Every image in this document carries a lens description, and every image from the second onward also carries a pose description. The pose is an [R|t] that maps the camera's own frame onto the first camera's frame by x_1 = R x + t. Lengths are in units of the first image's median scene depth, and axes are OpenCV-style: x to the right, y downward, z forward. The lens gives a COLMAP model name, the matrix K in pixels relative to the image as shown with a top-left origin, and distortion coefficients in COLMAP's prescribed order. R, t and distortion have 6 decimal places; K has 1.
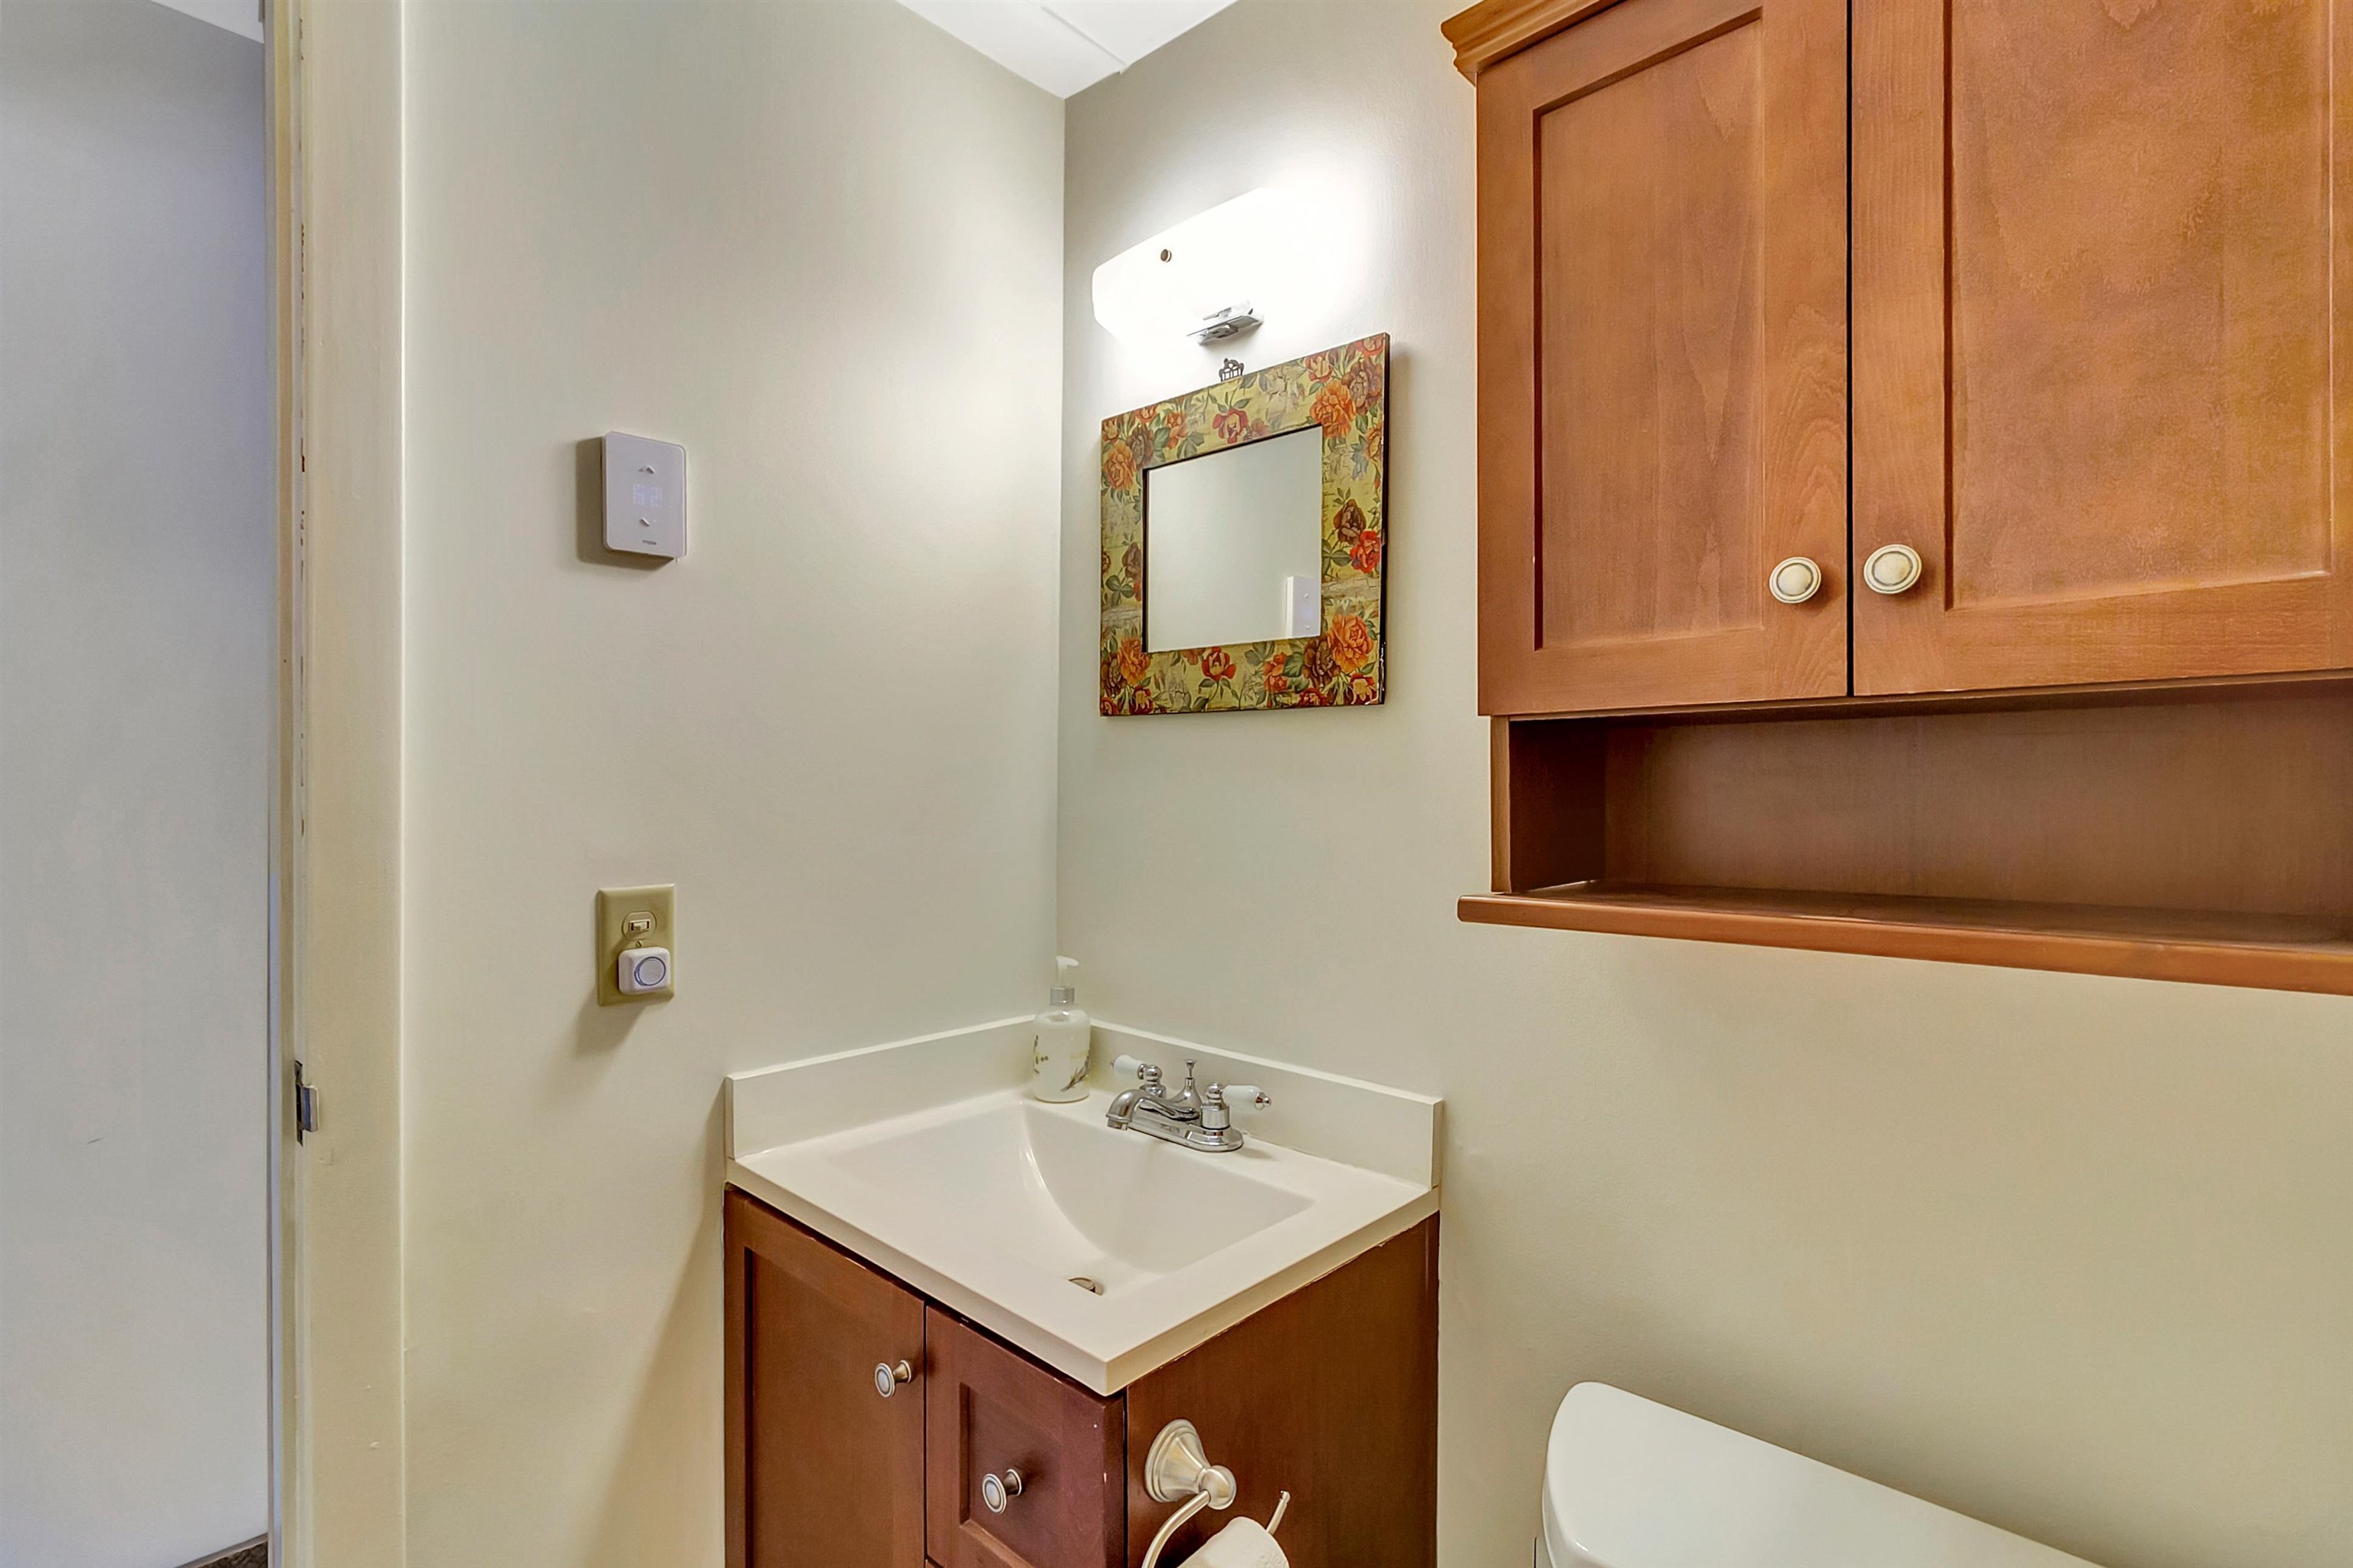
lens RADIAL K [[1082.7, 0, 1186.8], [0, 1082.7, 792.6], [0, 0, 1]] dist [0.001312, 0.000084]
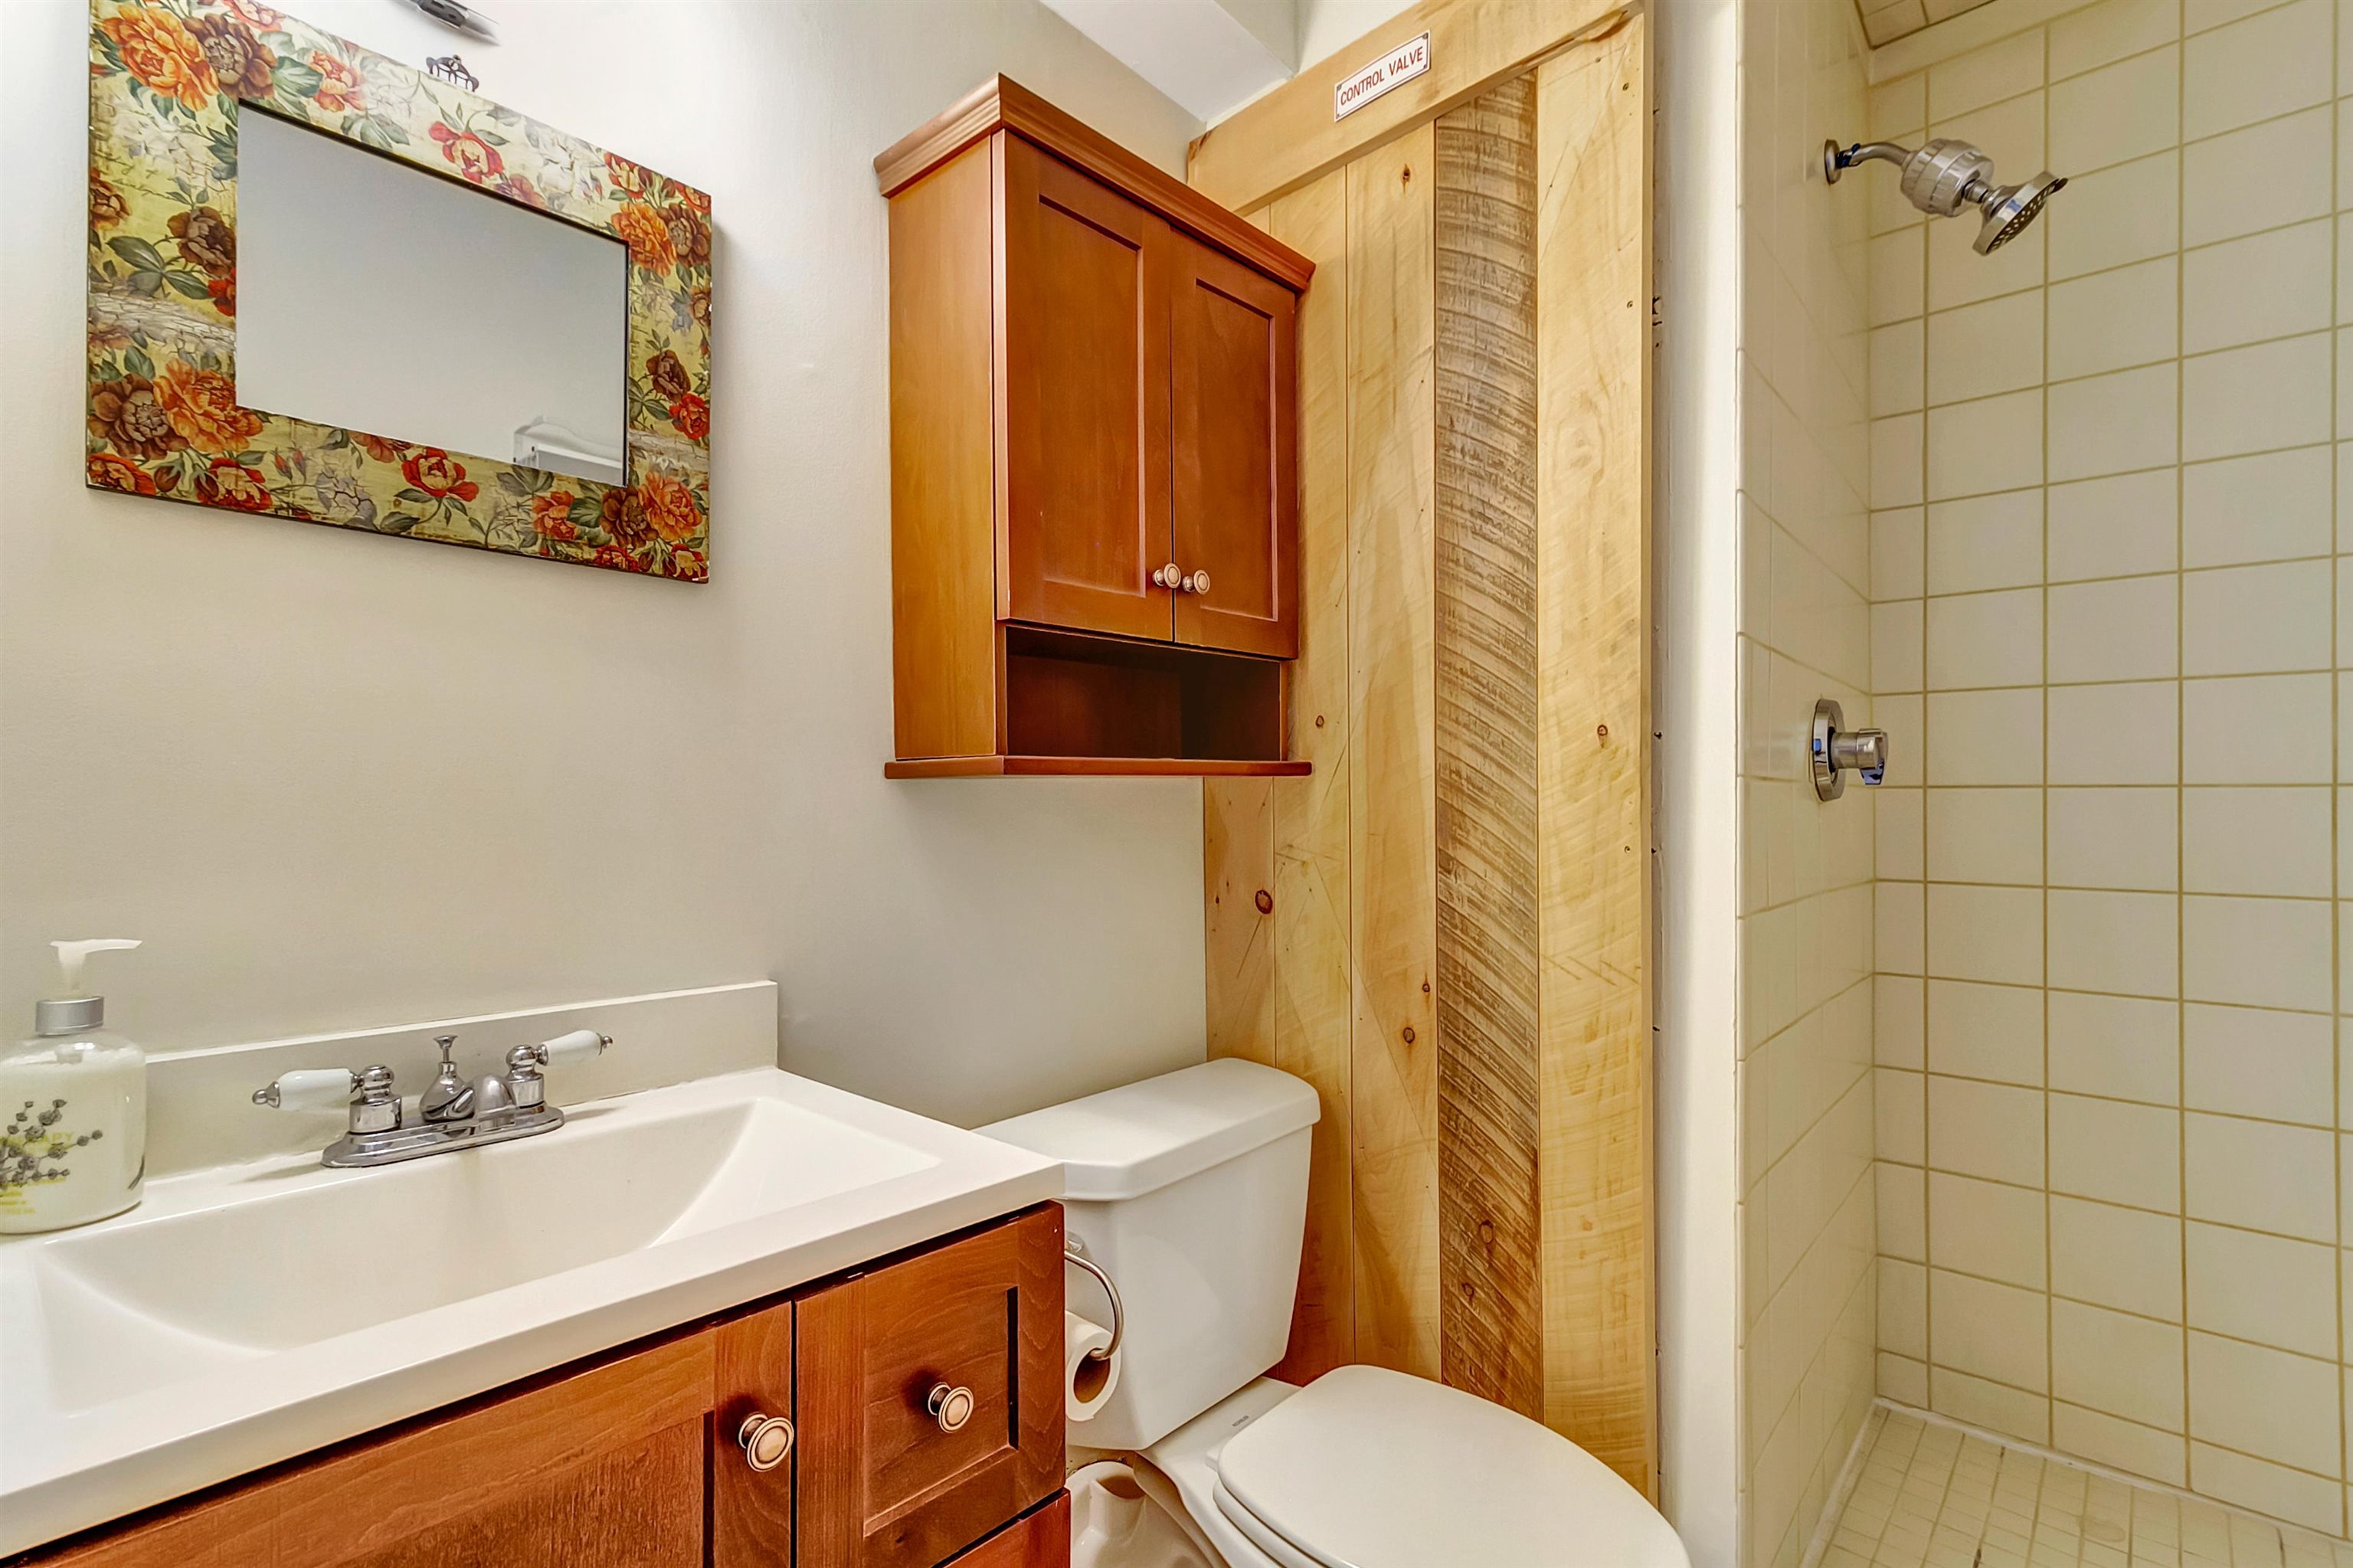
lens RADIAL K [[1082.7, 0, 1186.8], [0, 1082.7, 792.6], [0, 0, 1]] dist [0.001312, 0.000084]
pose [[-0.005678, 0.002703, 0.999980, -0.715179], [0.007244, 0.999970, -0.002662, 0.099145], [-0.999958, 0.007228, -0.005698, 0.544483]]
